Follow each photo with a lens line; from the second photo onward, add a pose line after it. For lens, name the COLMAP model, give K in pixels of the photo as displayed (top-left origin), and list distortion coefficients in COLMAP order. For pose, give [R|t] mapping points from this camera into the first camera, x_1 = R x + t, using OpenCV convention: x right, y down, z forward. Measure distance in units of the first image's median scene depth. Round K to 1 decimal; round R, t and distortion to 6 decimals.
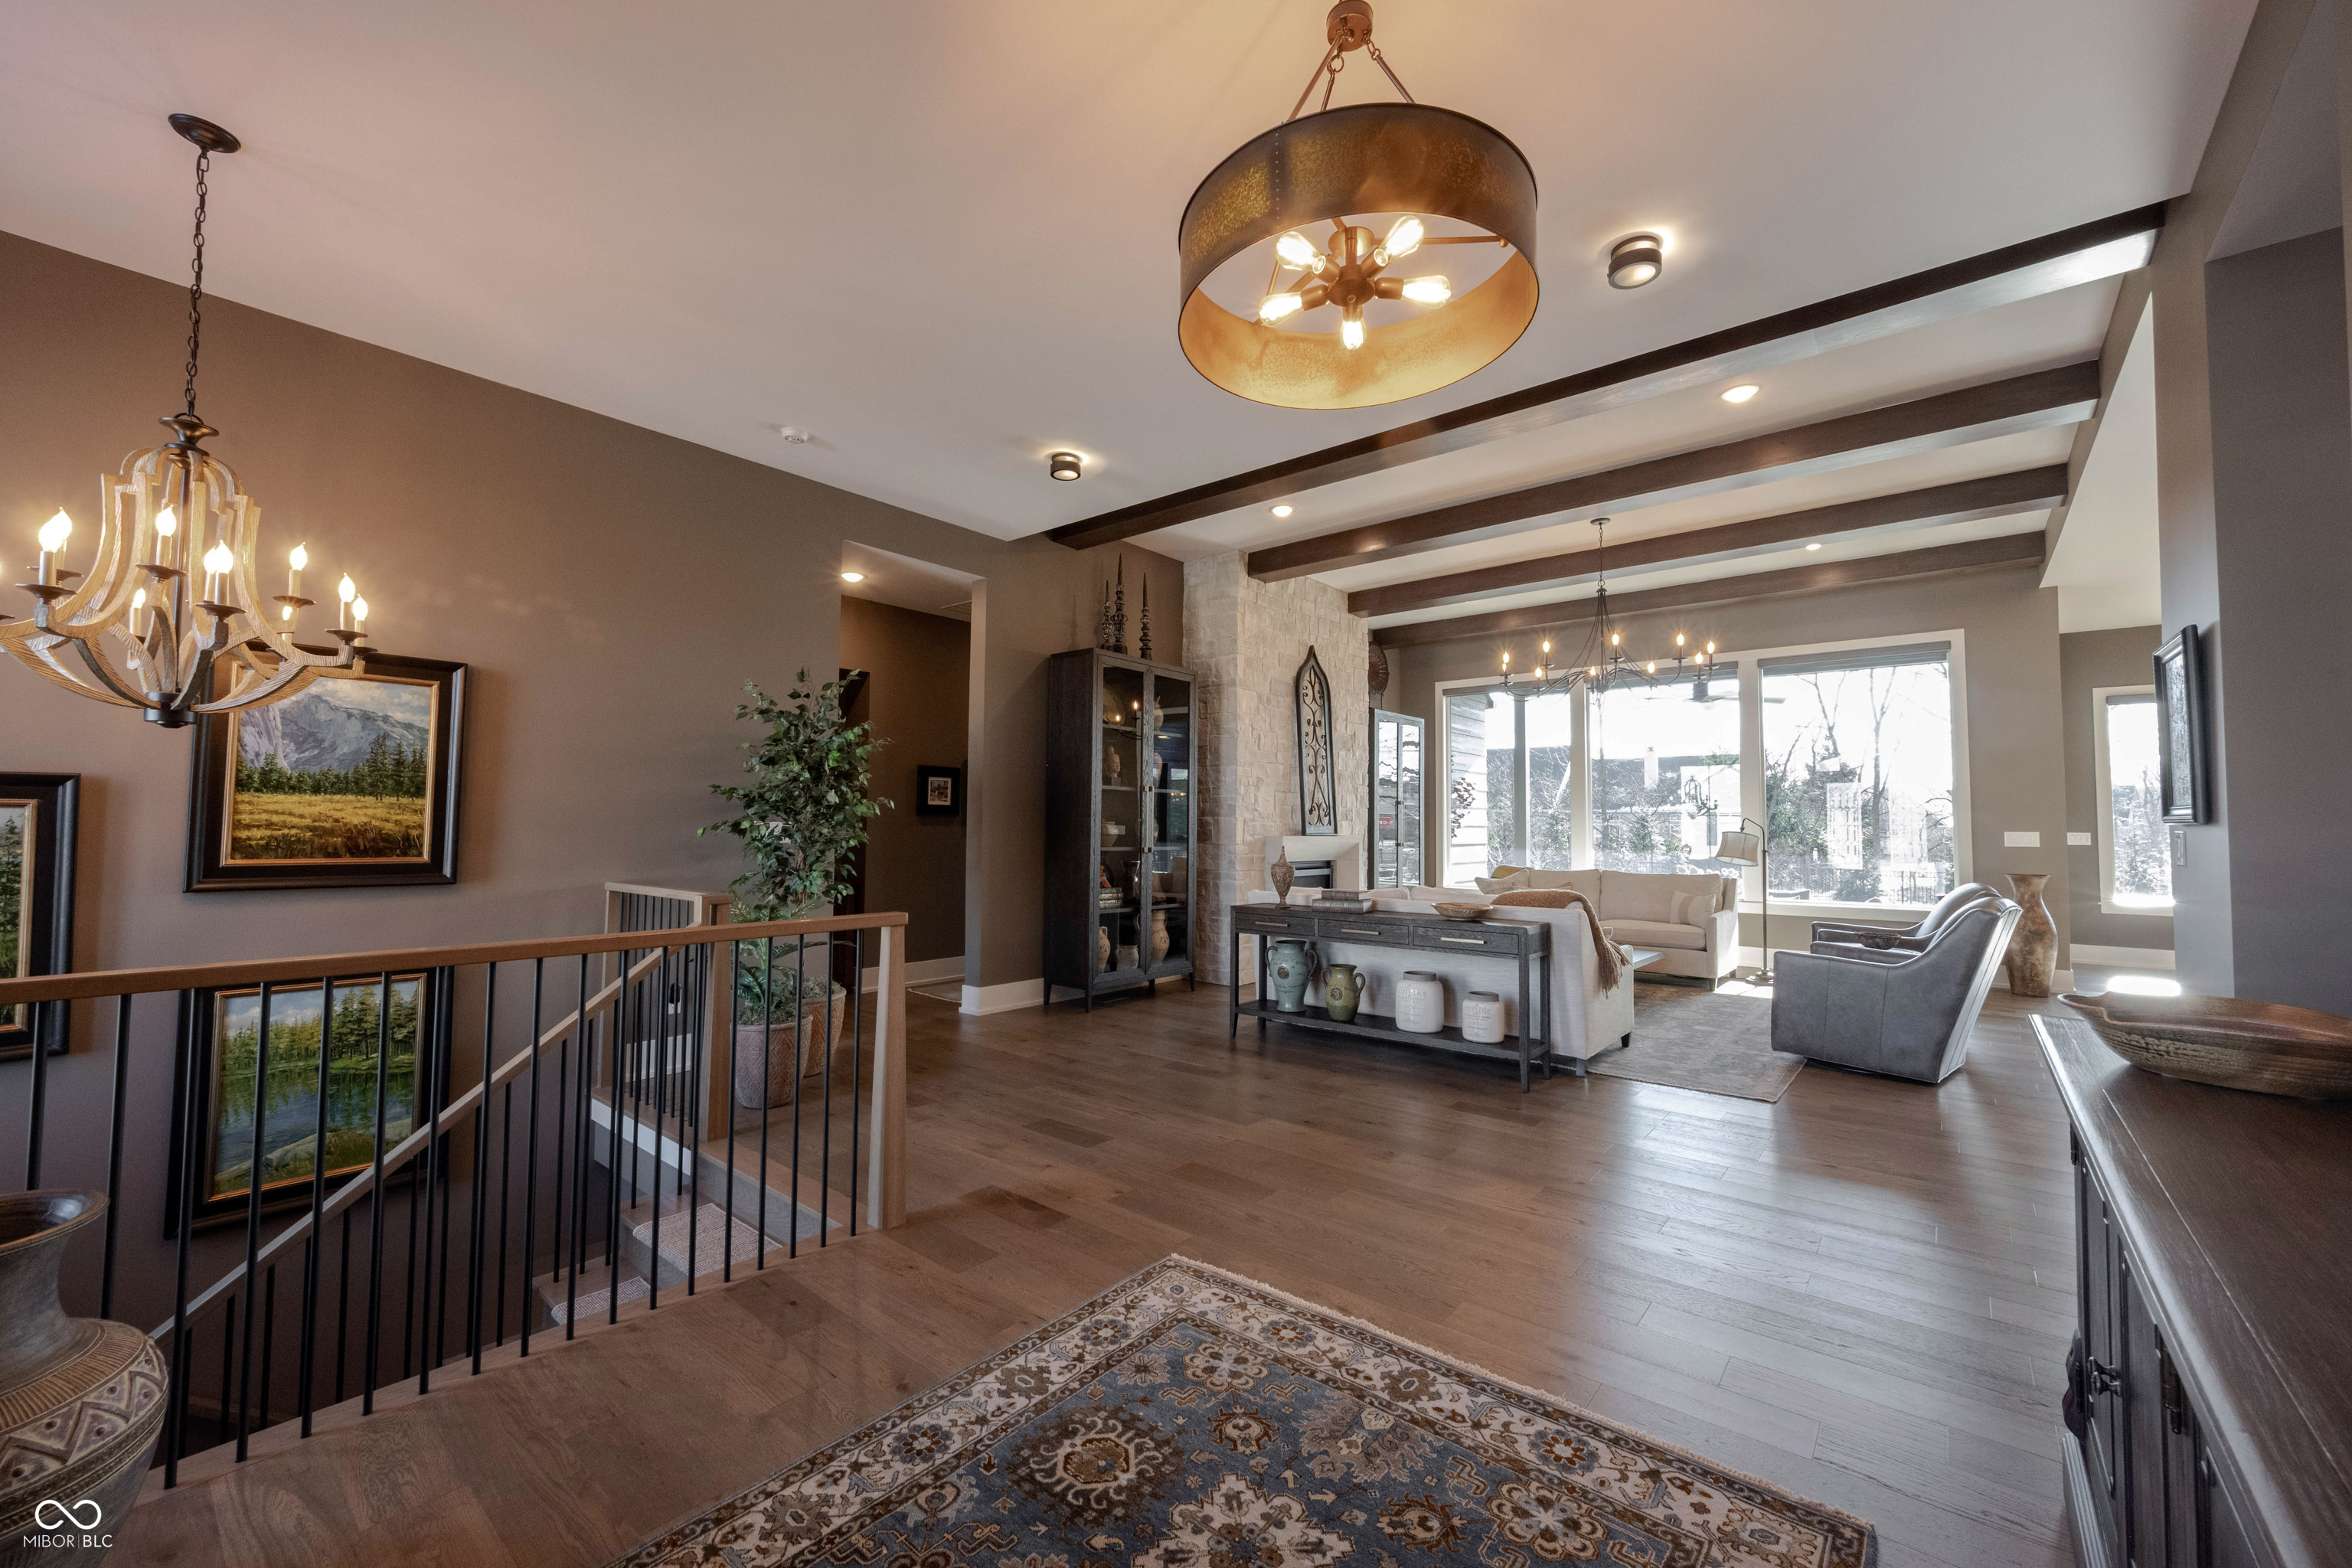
lens RADIAL K [[924.4, 0, 1169.4], [0, 924.4, 786.0], [0, 0, 1]] dist [-0.001779, 0.000368]
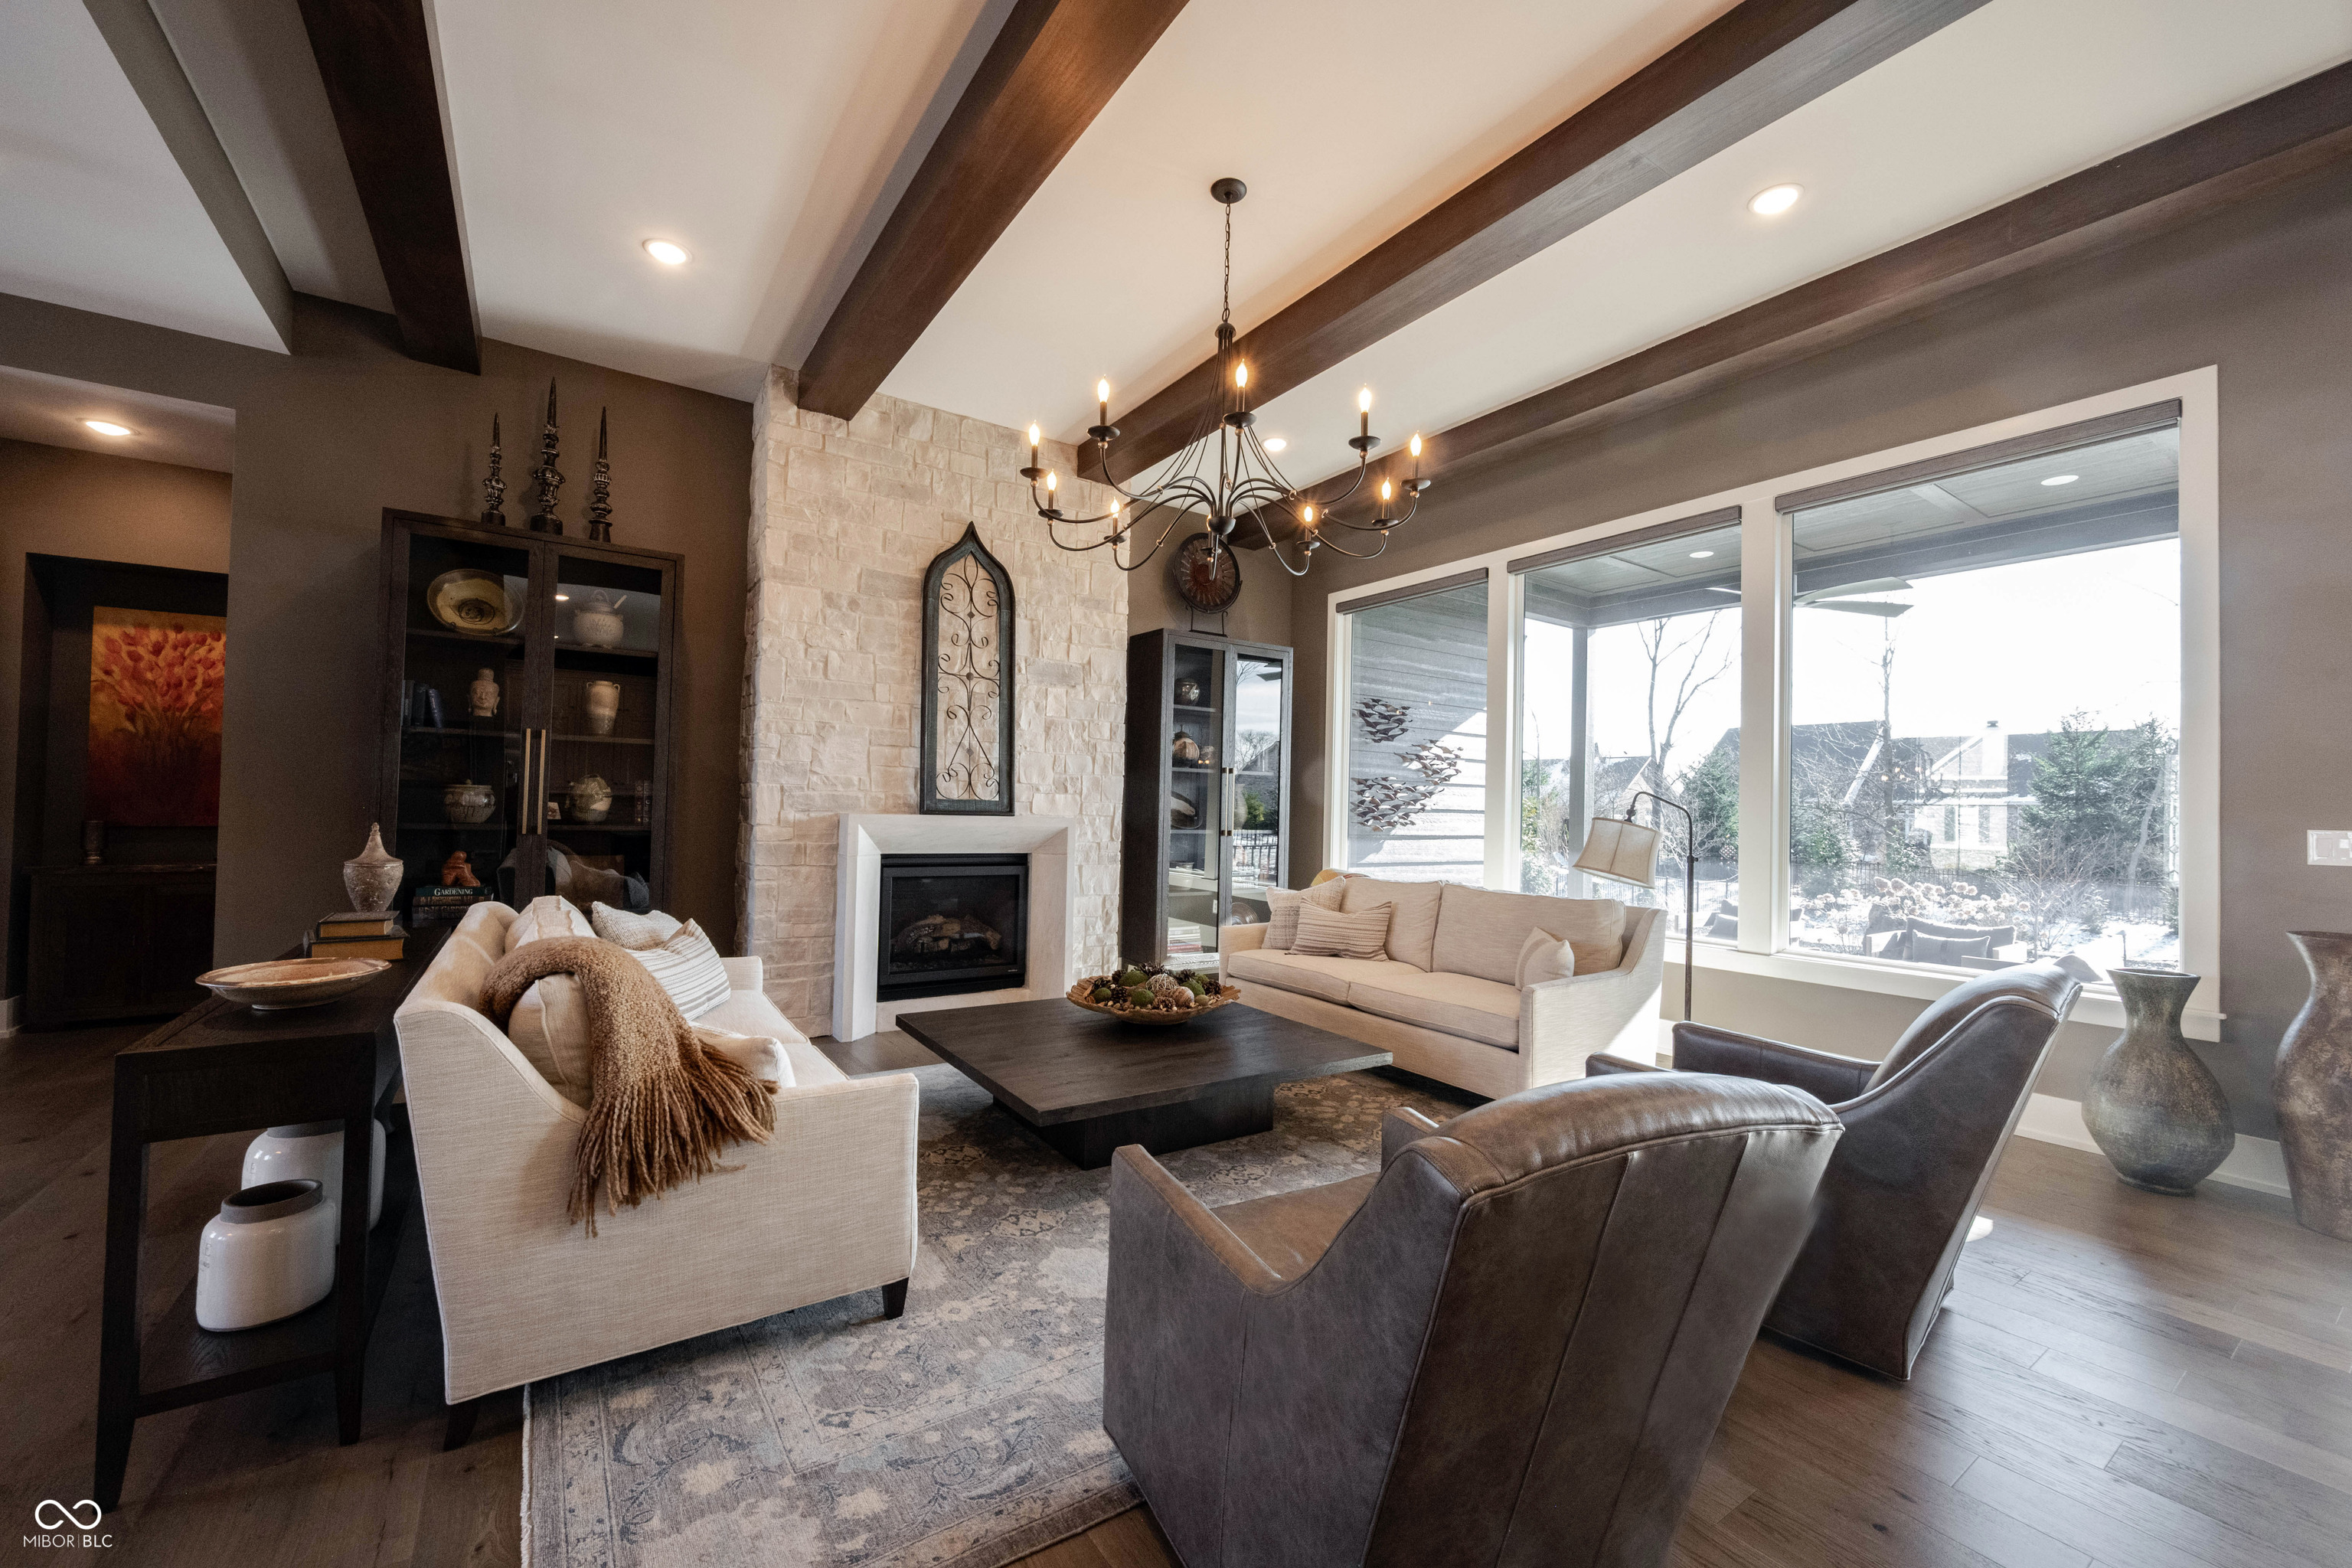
lens RADIAL K [[924.4, 0, 1183.9], [0, 924.4, 791.7], [0, 0, 1]] dist [-0.001779, 0.000368]
pose [[0.962605, 0.004577, -0.270869, 0.491517], [-0.000101, 0.999863, 0.016536, 0.027515], [0.270907, -0.015890, 0.962474, 0.425466]]
